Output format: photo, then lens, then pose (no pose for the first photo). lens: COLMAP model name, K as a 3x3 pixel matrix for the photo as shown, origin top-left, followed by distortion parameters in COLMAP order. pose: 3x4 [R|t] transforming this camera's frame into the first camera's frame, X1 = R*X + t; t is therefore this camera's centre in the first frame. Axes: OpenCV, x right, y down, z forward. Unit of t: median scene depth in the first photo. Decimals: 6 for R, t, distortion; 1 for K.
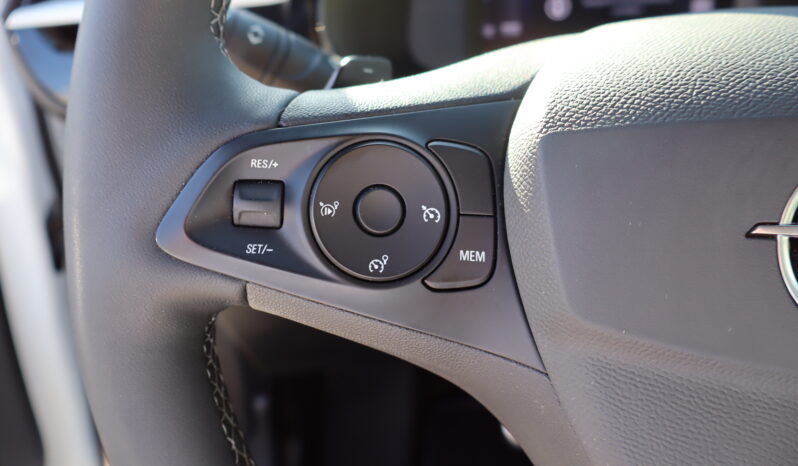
lens RADIAL K [[666.6, 0, 401.3], [0, 666.6, 232.2], [0, 0, 1]] dist [-0.013673, 0.011574]
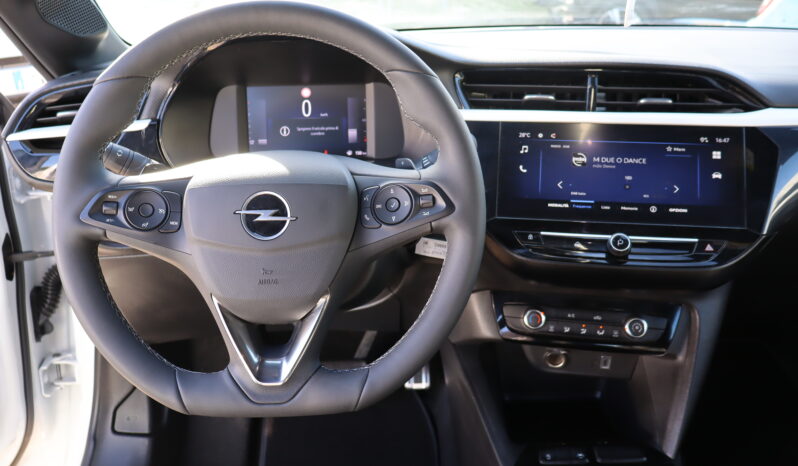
lens RADIAL K [[666.6, 0, 399.6], [0, 666.6, 234.2], [0, 0, 1]] dist [-0.013673, 0.011574]
pose [[0.994402, -0.004557, 0.105563, 0.929446], [0.014272, 0.995706, -0.091467, 0.436755], [-0.104693, 0.092461, 0.990197, -2.615097]]
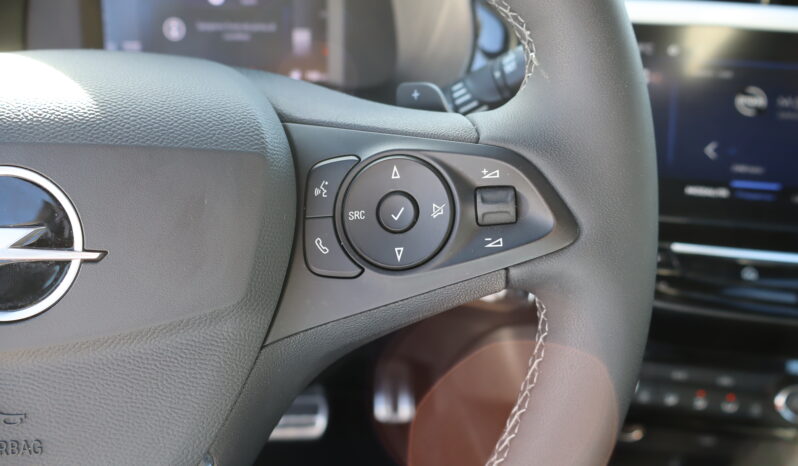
lens RADIAL K [[666.6, 0, 393.6], [0, 666.6, 235.2], [0, 0, 1]] dist [-0.013673, 0.011574]
pose [[0.987868, 0.008513, 0.155064, 1.070857], [-0.008736, 0.999962, 0.000757, -0.003691], [-0.155052, -0.002102, 0.987904, -0.331304]]
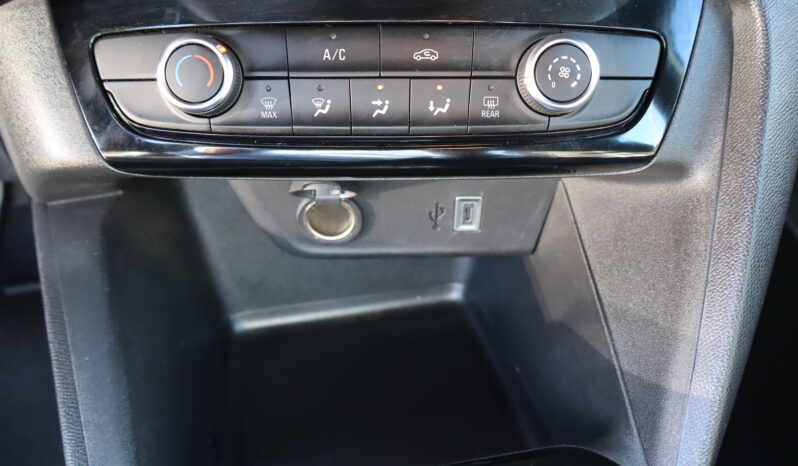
lens RADIAL K [[666.6, 0, 399.7], [0, 666.6, 234.2], [0, 0, 1]] dist [-0.013673, 0.011574]
pose [[0.957464, -0.116276, 0.264086, 2.497510], [0.091444, 0.990313, 0.104494, 0.854969], [-0.273678, -0.075900, 0.958822, 0.953928]]
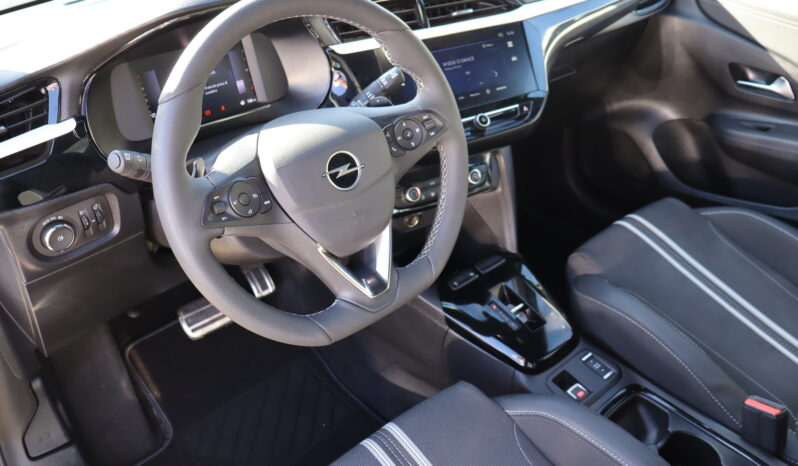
lens RADIAL K [[666.6, 0, 399.2], [0, 666.6, 231.6], [0, 0, 1]] dist [-0.013673, 0.011574]
pose [[0.694058, -0.352250, 0.627856, -1.948344], [0.307665, 0.933598, 0.183676, -0.289614], [-0.650865, 0.065688, 0.756346, -2.554255]]
